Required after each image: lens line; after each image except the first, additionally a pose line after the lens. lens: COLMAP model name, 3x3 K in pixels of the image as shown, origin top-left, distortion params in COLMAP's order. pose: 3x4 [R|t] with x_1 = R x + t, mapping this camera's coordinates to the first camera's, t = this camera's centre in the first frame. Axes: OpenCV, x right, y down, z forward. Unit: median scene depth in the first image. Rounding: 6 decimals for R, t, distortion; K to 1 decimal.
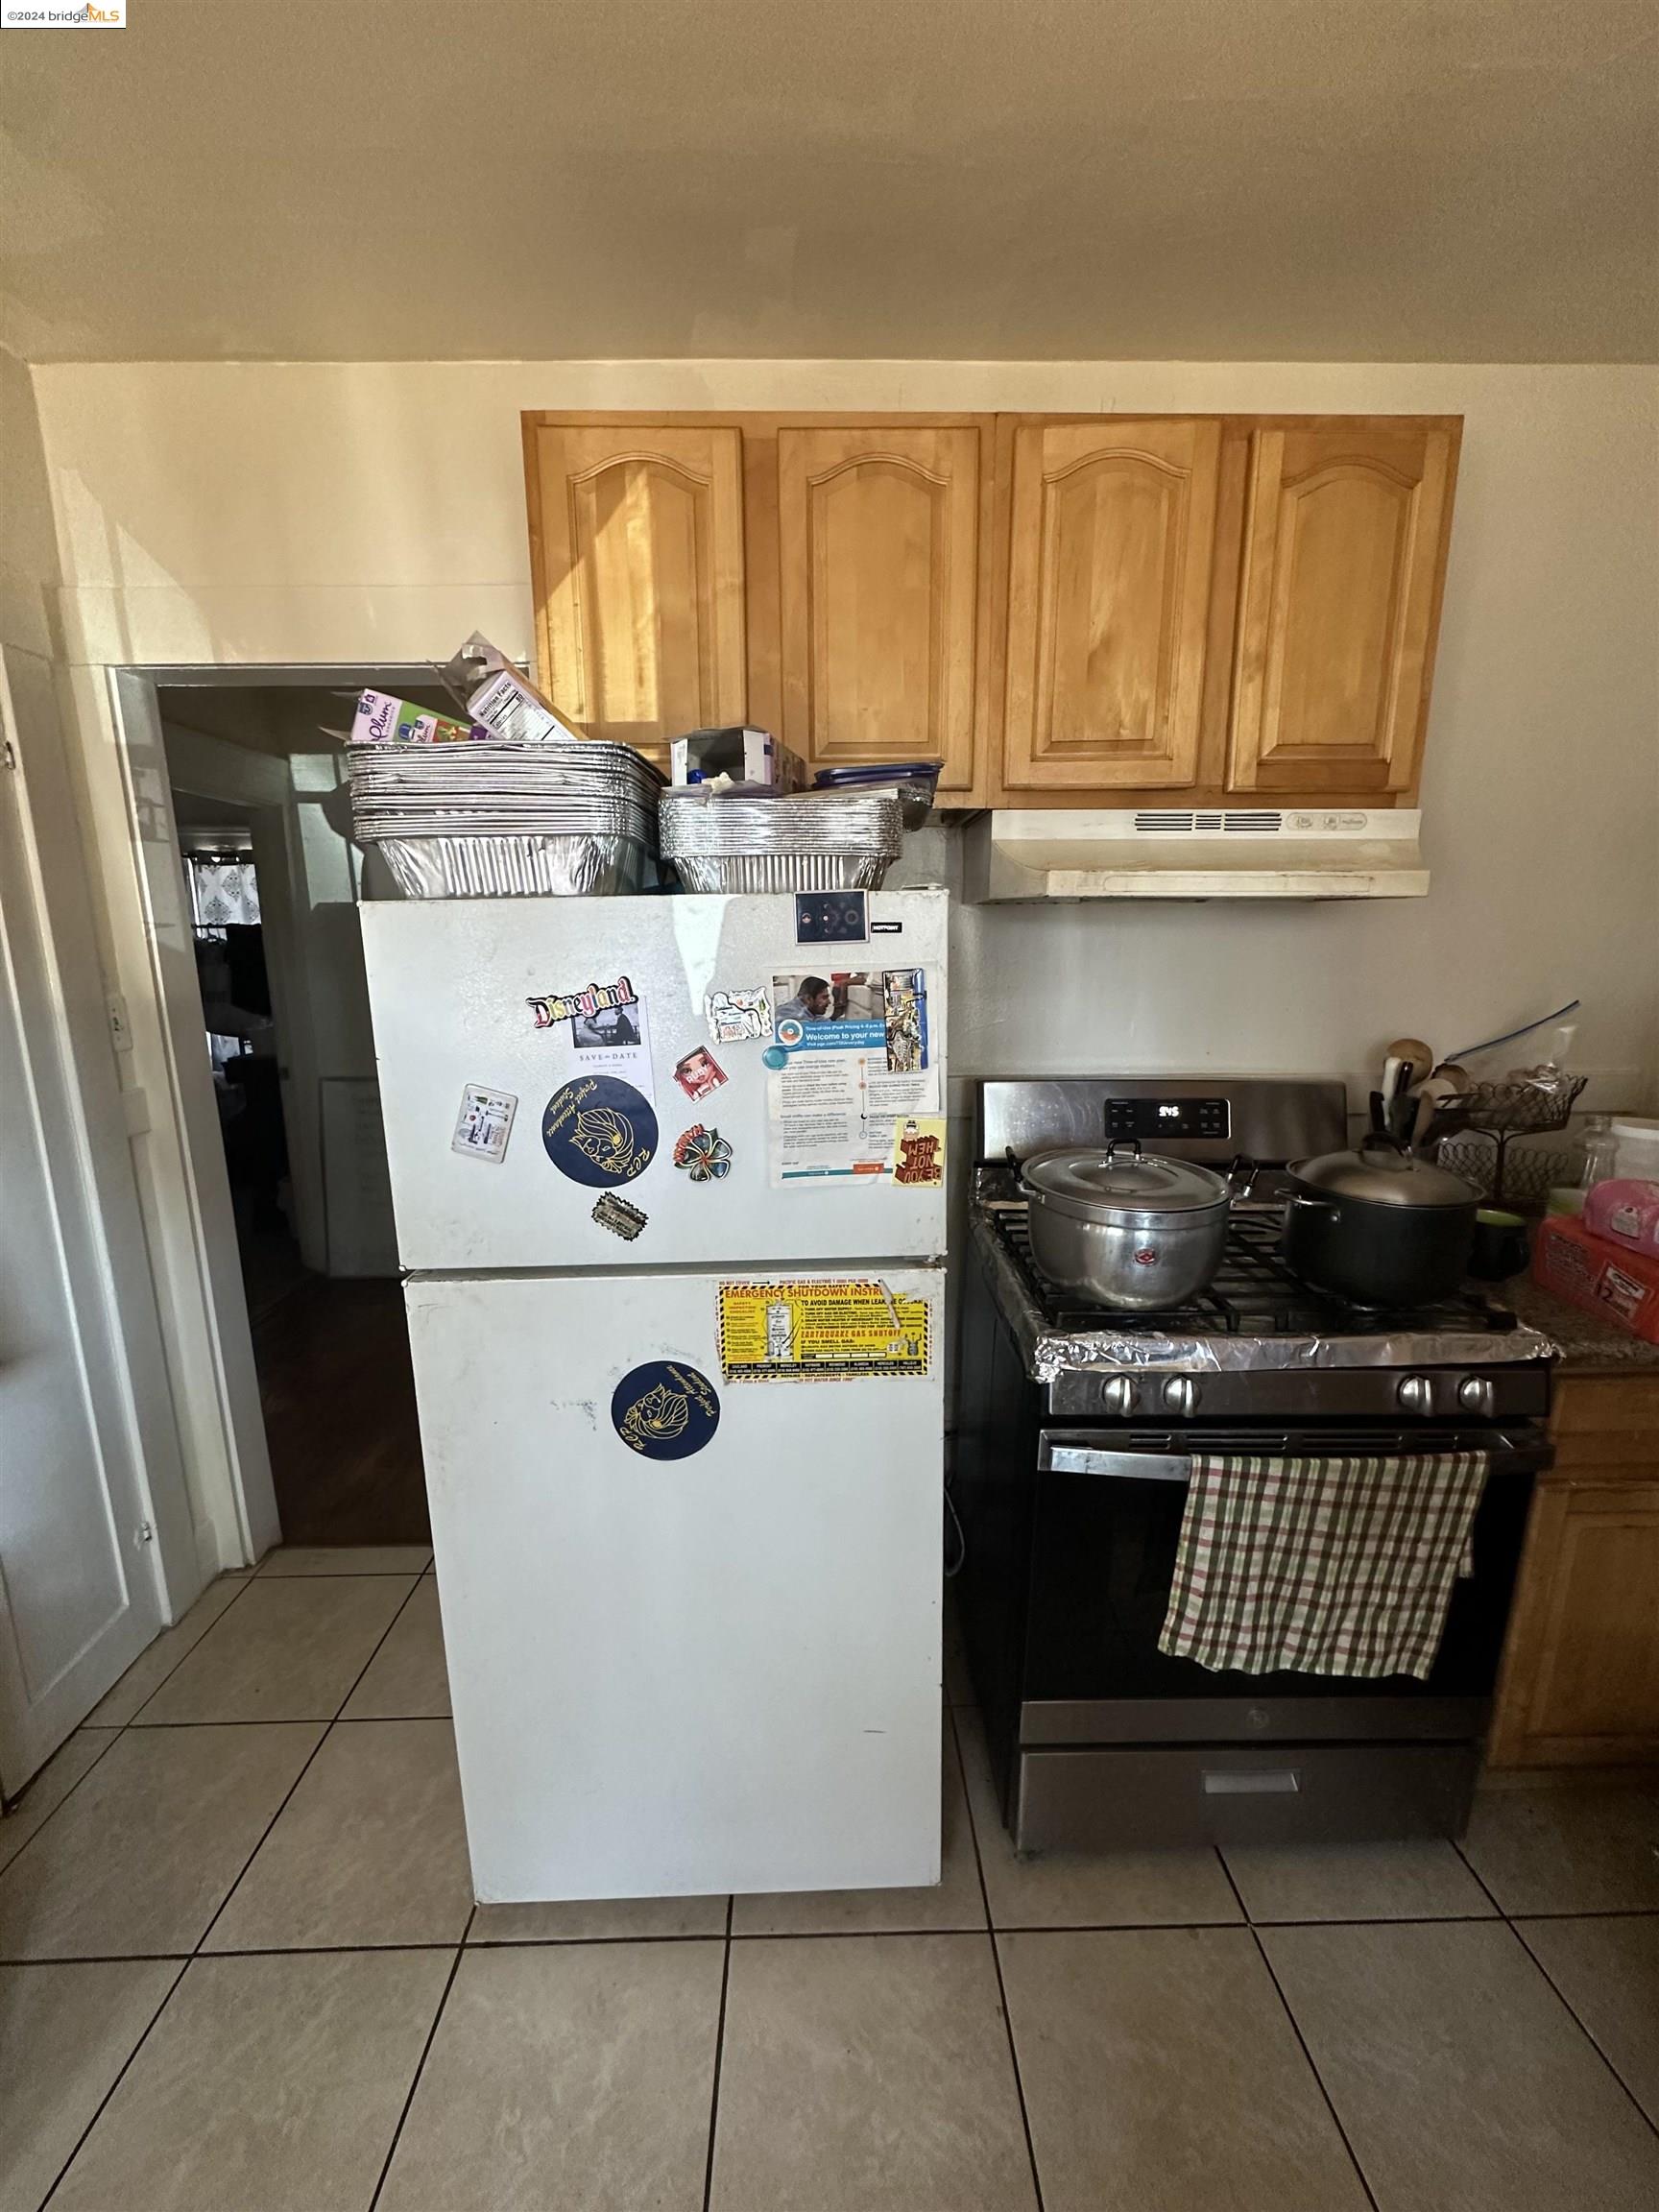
lens RADIAL K [[877.5, 0, 825.7], [0, 877.5, 1102.7], [0, 0, 1]] dist [-0.005492, 0.000199]
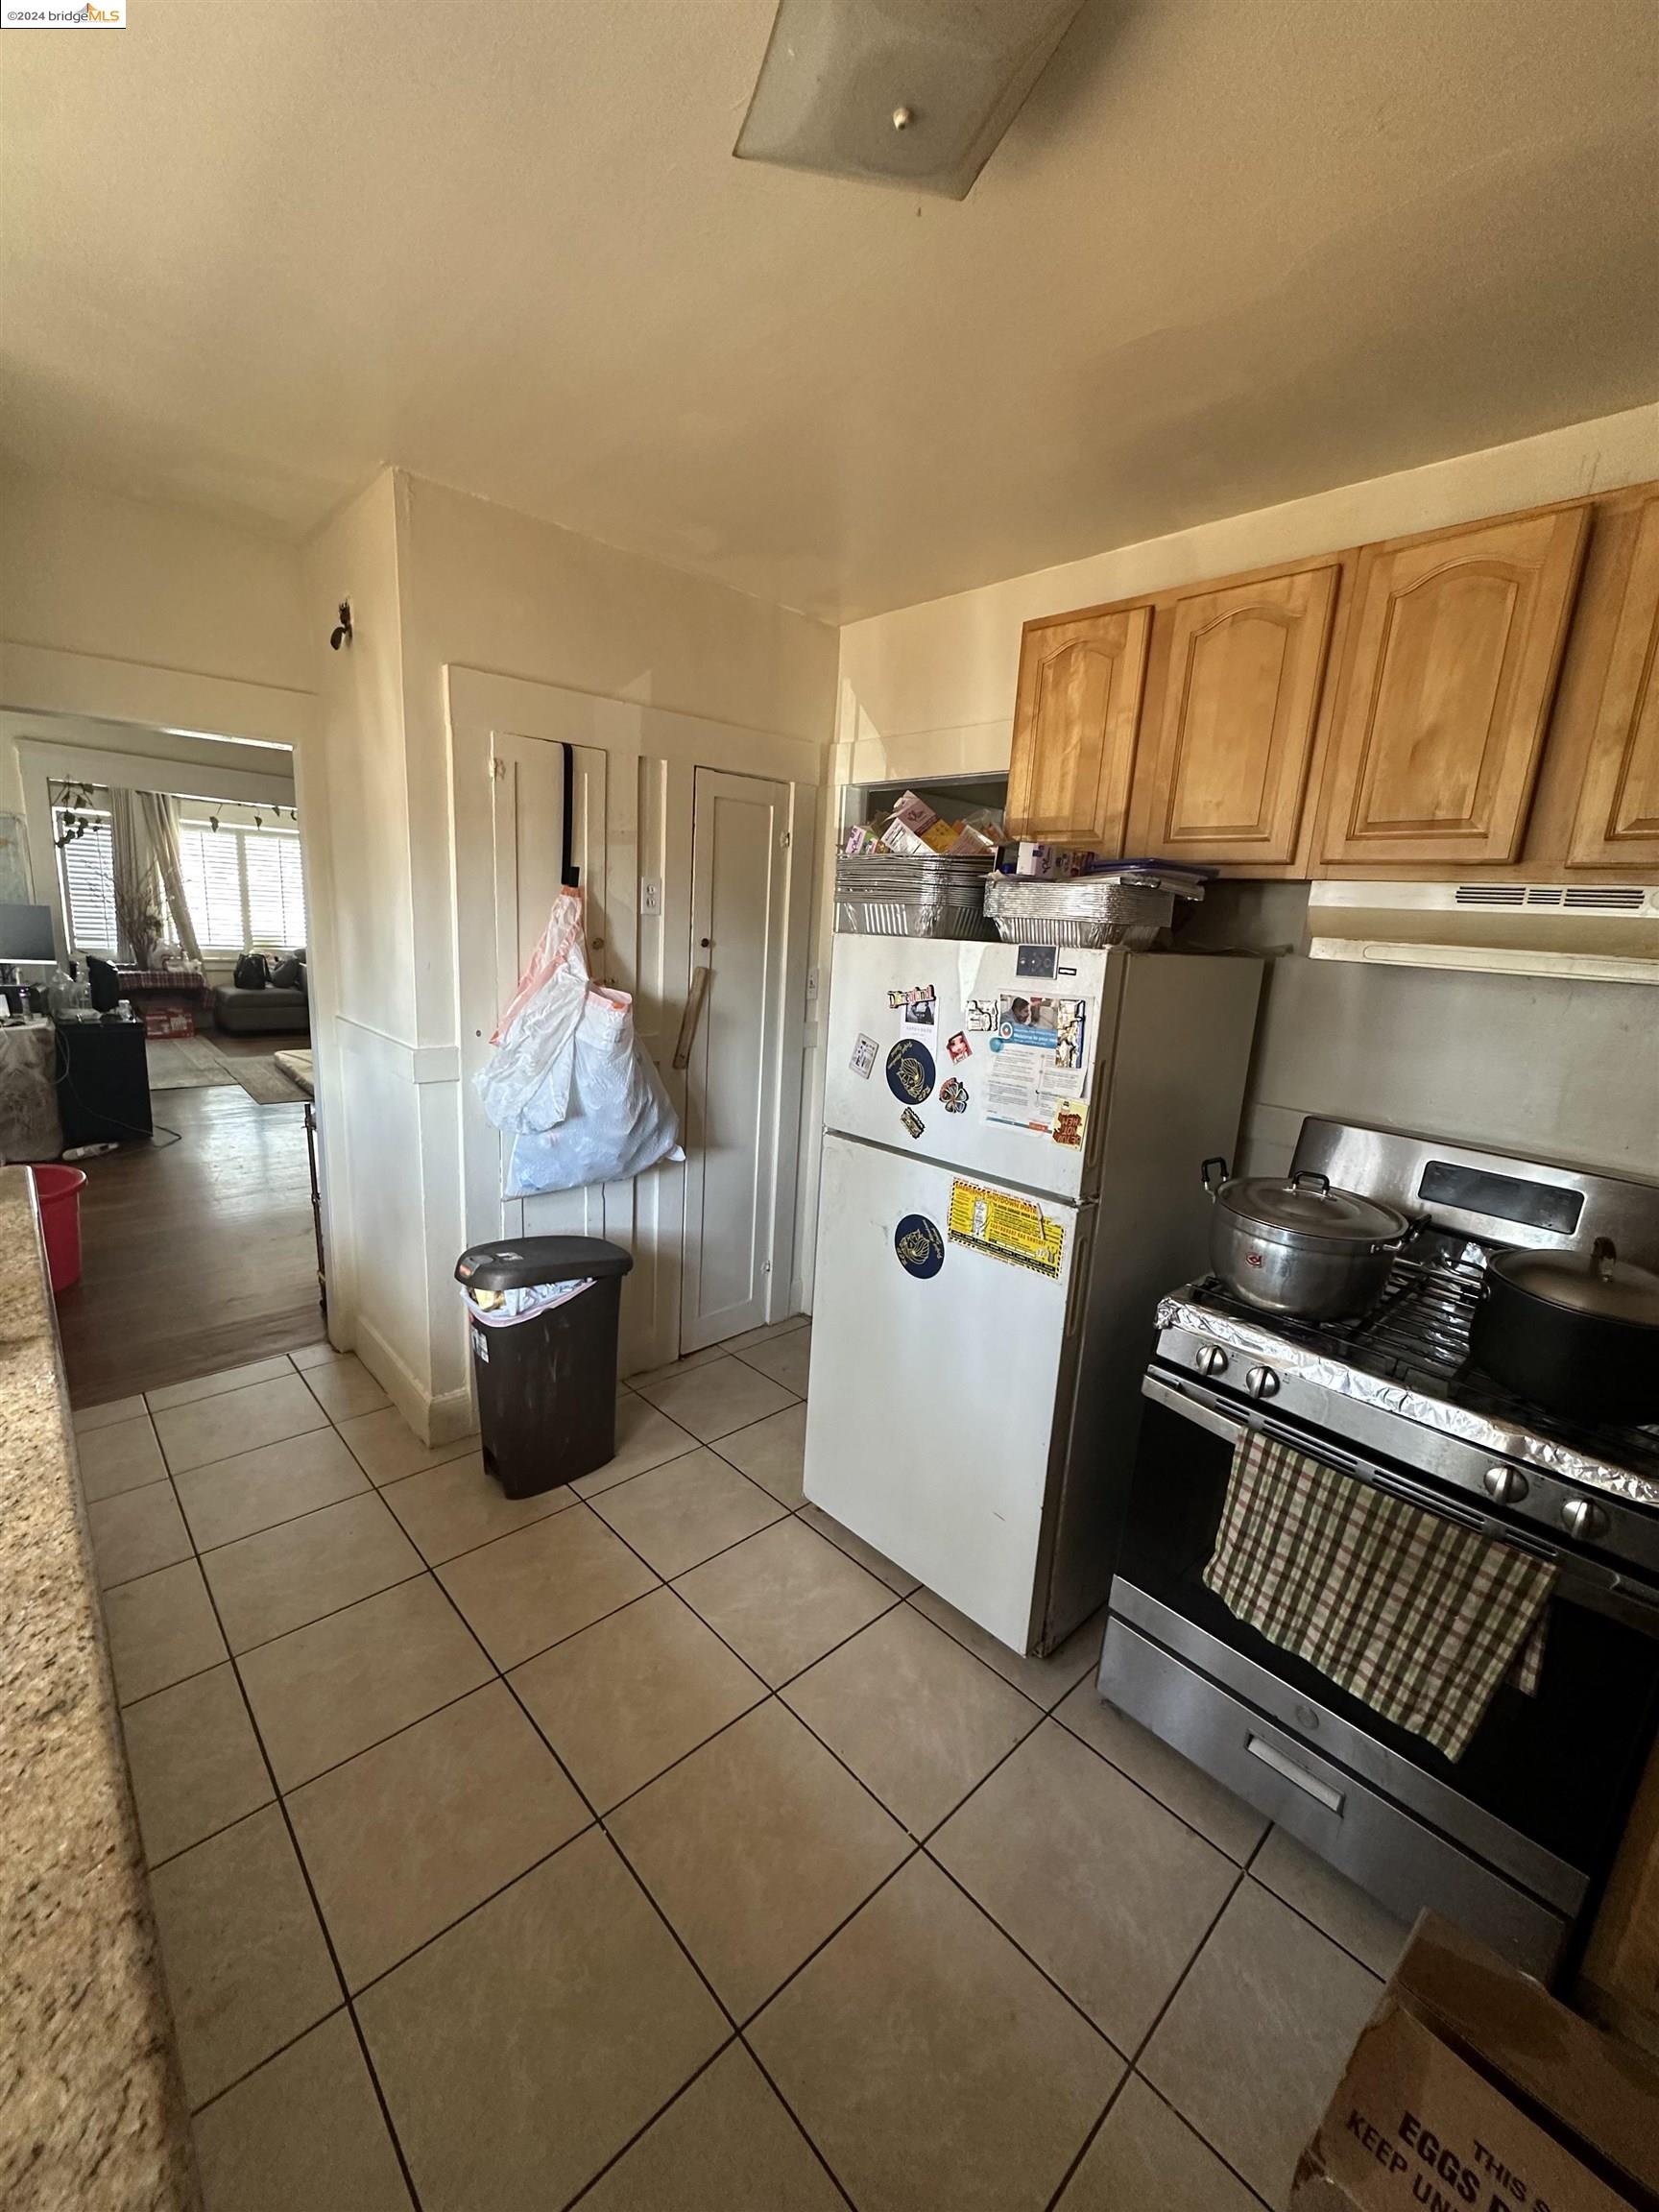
lens RADIAL K [[877.5, 0, 837.2], [0, 877.5, 1099.3], [0, 0, 1]] dist [-0.005492, 0.000199]
pose [[0.674260, 0.197040, -0.711722, 0.814425], [-0.203467, 0.976014, 0.077452, -0.017095], [0.709911, 0.092589, 0.698178, -0.285517]]
